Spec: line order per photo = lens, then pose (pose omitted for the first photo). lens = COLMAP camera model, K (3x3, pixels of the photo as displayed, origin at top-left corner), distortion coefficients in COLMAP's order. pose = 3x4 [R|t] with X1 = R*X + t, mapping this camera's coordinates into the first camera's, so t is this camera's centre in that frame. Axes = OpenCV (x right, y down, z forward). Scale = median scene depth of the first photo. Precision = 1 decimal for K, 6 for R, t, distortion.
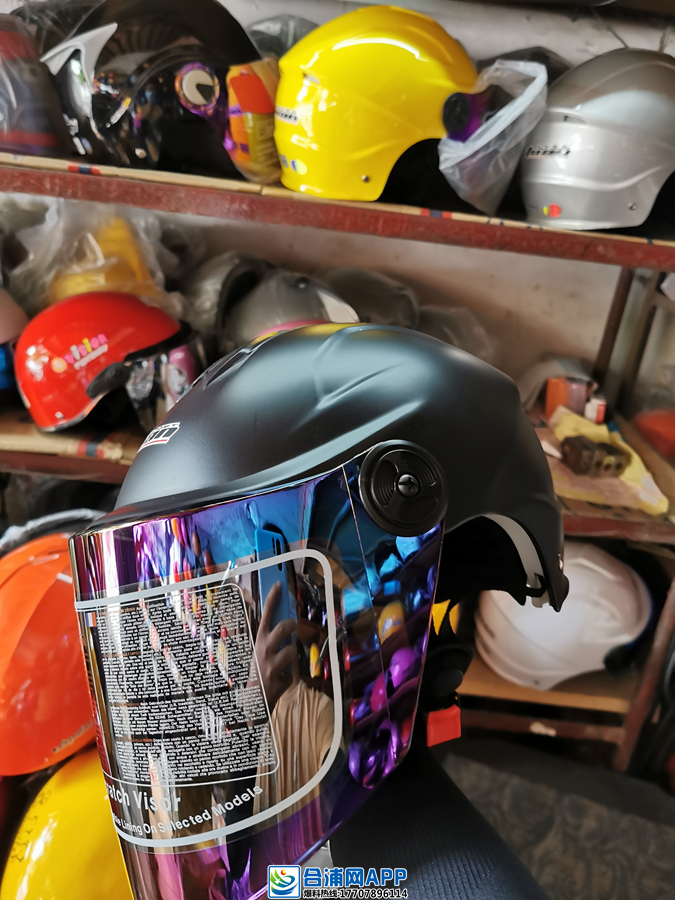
lens RADIAL K [[748.5, 0, 336.2], [0, 748.5, 486.0], [0, 0, 1]] dist [0.093210, -0.137227]
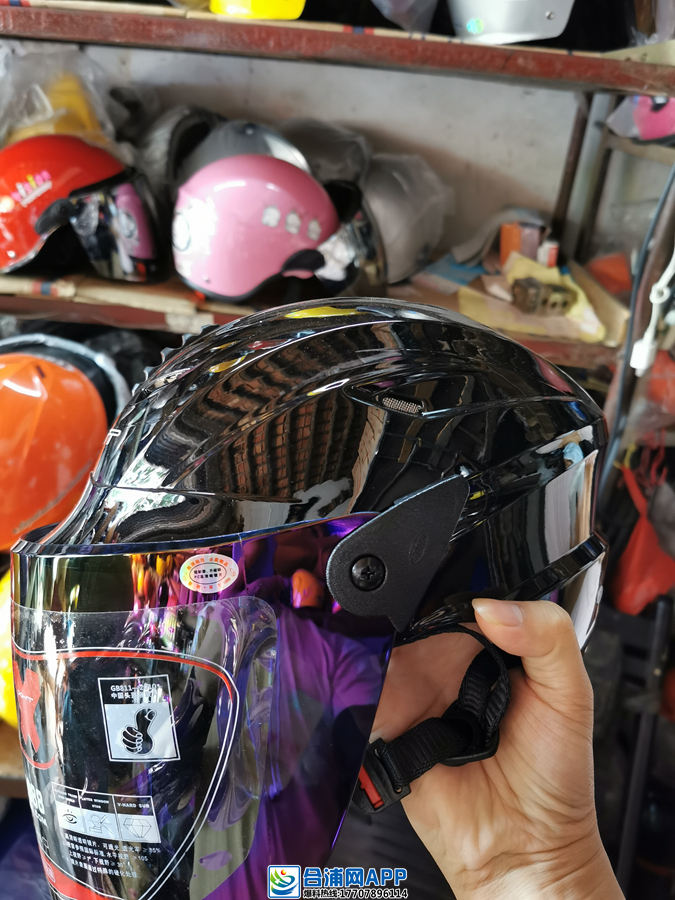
lens RADIAL K [[748.5, 0, 336.2], [0, 748.5, 486.0], [0, 0, 1]] dist [0.093210, -0.137227]
pose [[0.999212, -0.032709, -0.022504, 0.079743], [0.034825, 0.994259, 0.101172, 0.110588], [0.019066, -0.101876, 0.994614, -0.062449]]
